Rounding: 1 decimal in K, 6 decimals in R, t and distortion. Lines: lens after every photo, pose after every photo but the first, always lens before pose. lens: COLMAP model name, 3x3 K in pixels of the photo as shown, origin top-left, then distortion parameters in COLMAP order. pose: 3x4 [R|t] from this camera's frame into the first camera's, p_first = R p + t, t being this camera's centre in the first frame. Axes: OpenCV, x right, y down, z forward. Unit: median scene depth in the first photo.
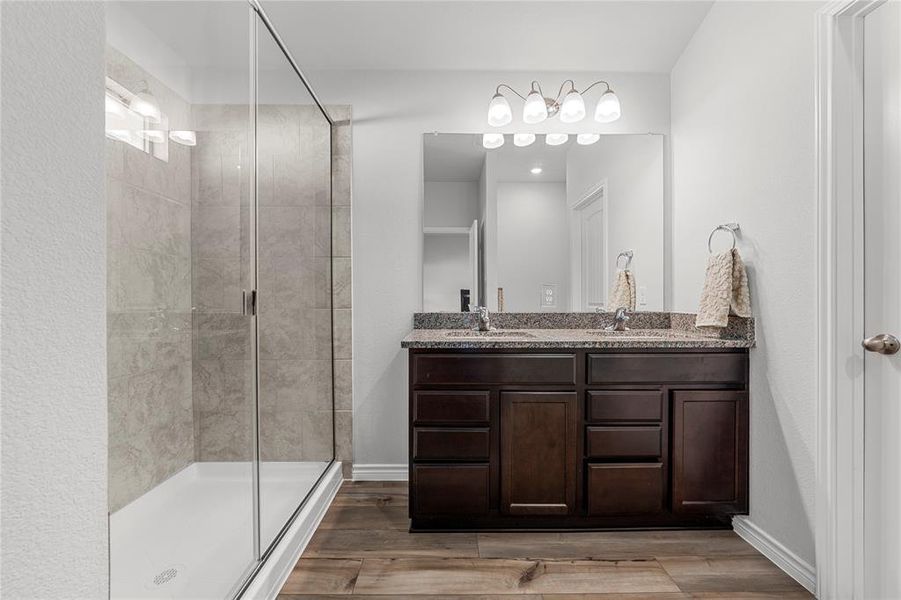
lens RADIAL K [[341.0, 0, 448.9], [0, 341.0, 304.4], [0, 0, 1]] dist [-0.001467, 0.000030]
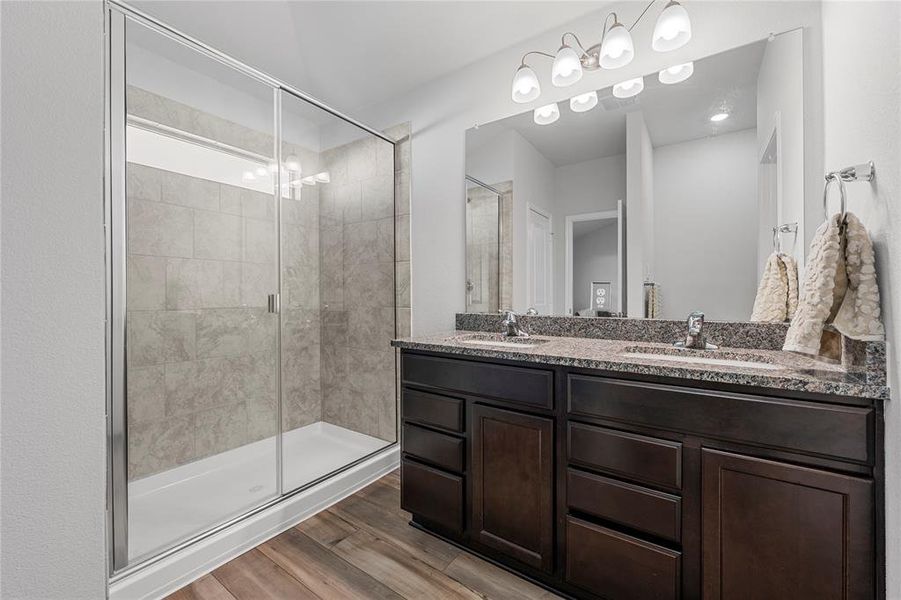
lens RADIAL K [[362.6, 0, 450.5], [0, 362.6, 300.0], [0, 0, 1]] dist [0.000817, -0.000236]
pose [[0.819890, 0.006381, -0.572486, 0.525441], [-0.007294, 0.999973, 0.000699, -0.016403], [0.572475, 0.003603, 0.819914, 0.134917]]
